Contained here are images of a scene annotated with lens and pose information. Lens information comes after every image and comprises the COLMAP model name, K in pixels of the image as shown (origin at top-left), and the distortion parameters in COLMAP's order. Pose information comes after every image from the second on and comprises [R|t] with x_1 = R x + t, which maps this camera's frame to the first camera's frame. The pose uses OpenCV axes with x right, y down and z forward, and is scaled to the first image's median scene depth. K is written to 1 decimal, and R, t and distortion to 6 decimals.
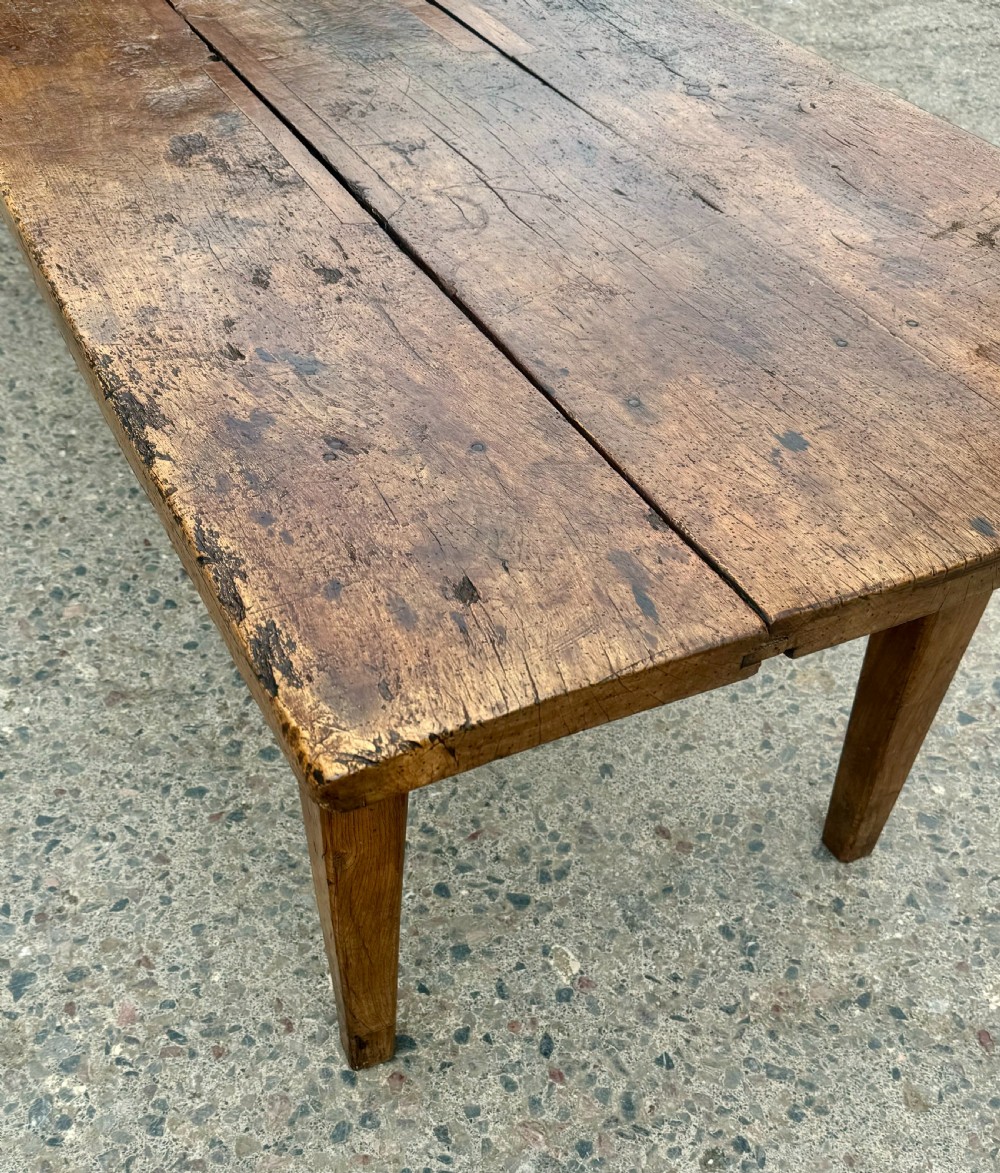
lens RADIAL K [[1237.5, 0, 443.0], [0, 1237.5, 781.4], [0, 0, 1]] dist [0.115879, 0.000000]
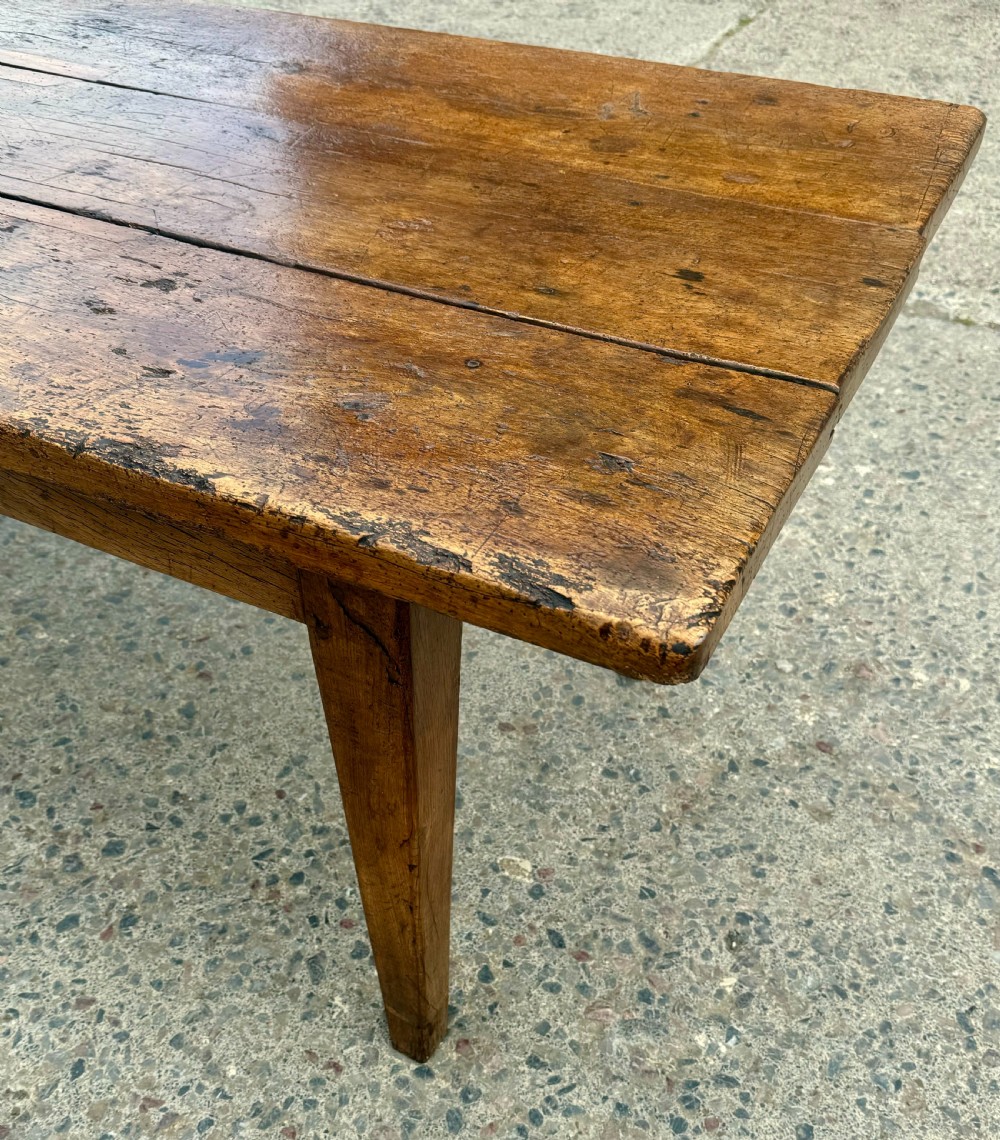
lens RADIAL K [[1142.7, 0, 482.7], [0, 1142.7, 705.0], [0, 0, 1]] dist [0.109892, 0.000000]
pose [[0.787961, -0.433301, 0.437455, -0.295897], [0.460666, 0.886270, 0.048085, -0.037318], [-0.408539, 0.163632, 0.897954, 0.116883]]
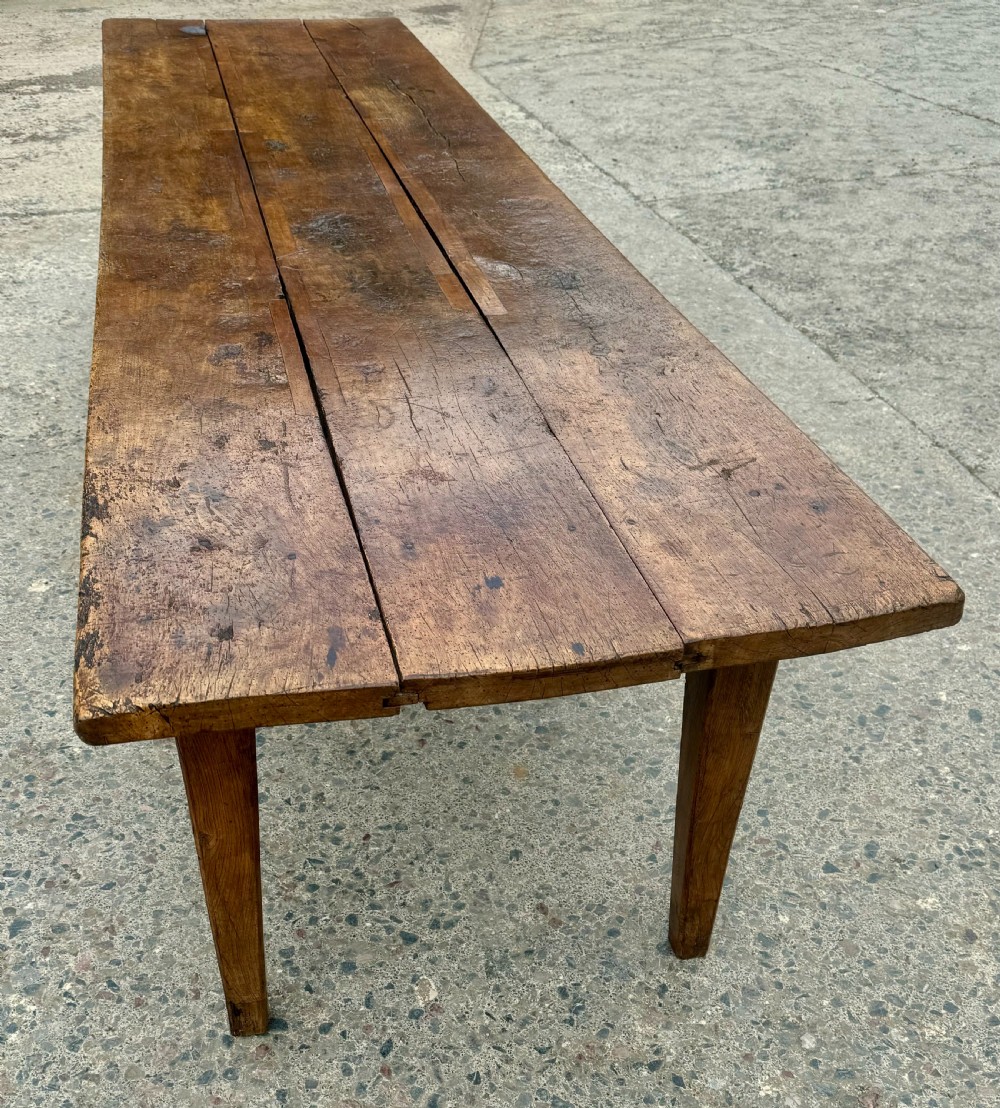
lens RADIAL K [[1222.1, 0, 453.5], [0, 1222.1, 740.1], [0, 0, 1]] dist [0.116027, 0.000000]
pose [[0.971647, 0.153193, -0.180093, 0.312204], [-0.180708, 0.972361, -0.147844, 0.080892], [0.152467, 0.176196, 0.972476, -0.230312]]
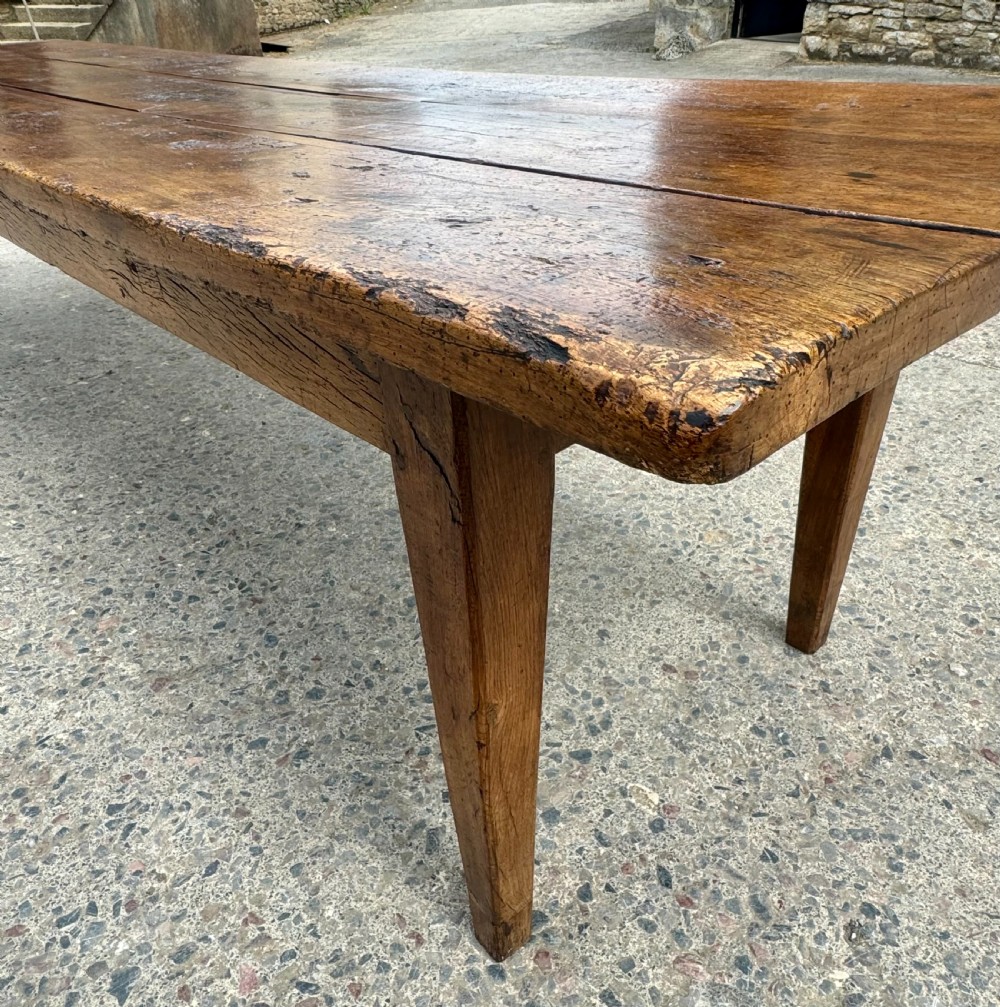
lens RADIAL K [[805.6, 0, 504.4], [0, 805.6, 521.9], [0, 0, 1]] dist [-0.013003, 0.012604]
pose [[0.948387, -0.203163, 0.243490, -0.144254], [0.261226, 0.935822, -0.236638, 0.055718], [-0.179787, 0.288031, 0.940593, 0.291643]]
